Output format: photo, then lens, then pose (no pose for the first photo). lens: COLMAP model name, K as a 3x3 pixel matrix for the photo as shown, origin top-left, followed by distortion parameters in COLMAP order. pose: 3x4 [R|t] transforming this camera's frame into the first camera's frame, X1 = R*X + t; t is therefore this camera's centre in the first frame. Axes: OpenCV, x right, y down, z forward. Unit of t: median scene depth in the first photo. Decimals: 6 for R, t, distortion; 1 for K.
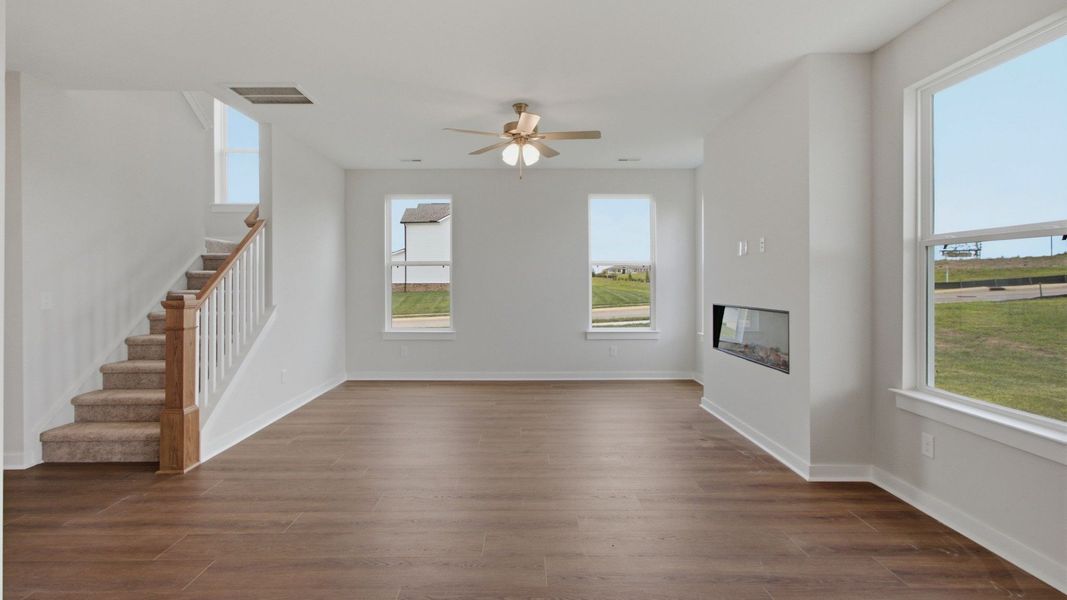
lens RADIAL K [[510.1, 0, 534.5], [0, 510.1, 279.1], [0, 0, 1]] dist [0.004710, 0.001729]
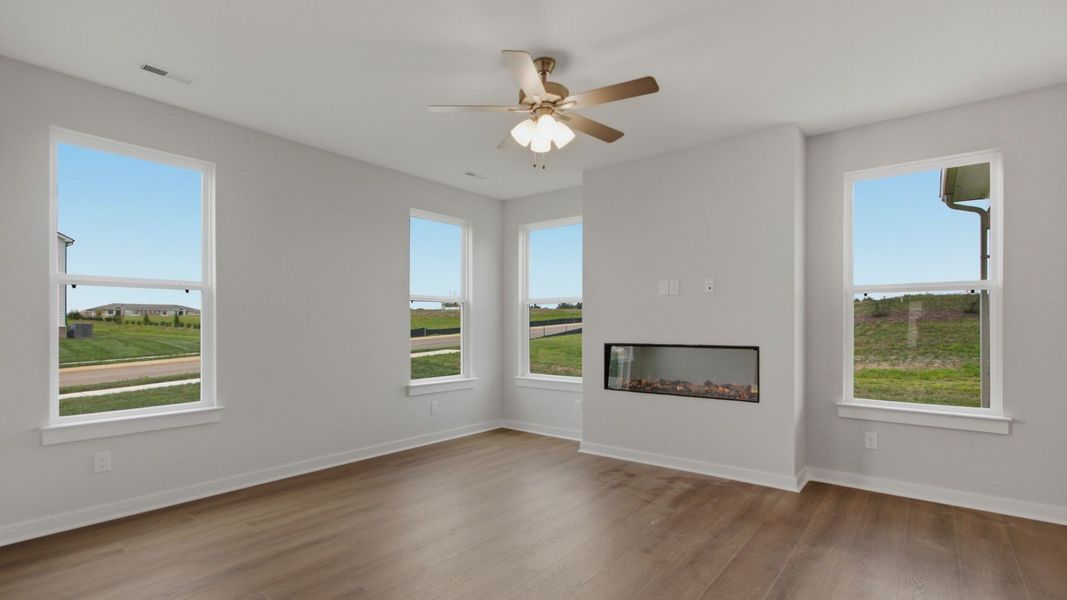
lens RADIAL K [[503.6, 0, 516.1], [0, 503.6, 303.5], [0, 0, 1]] dist [-0.001203, 0.000306]
pose [[0.633184, 0.034870, 0.773215, -0.383248], [-0.002720, 0.999079, -0.042829, 0.011912], [-0.773996, 0.025016, 0.632696, 0.397092]]
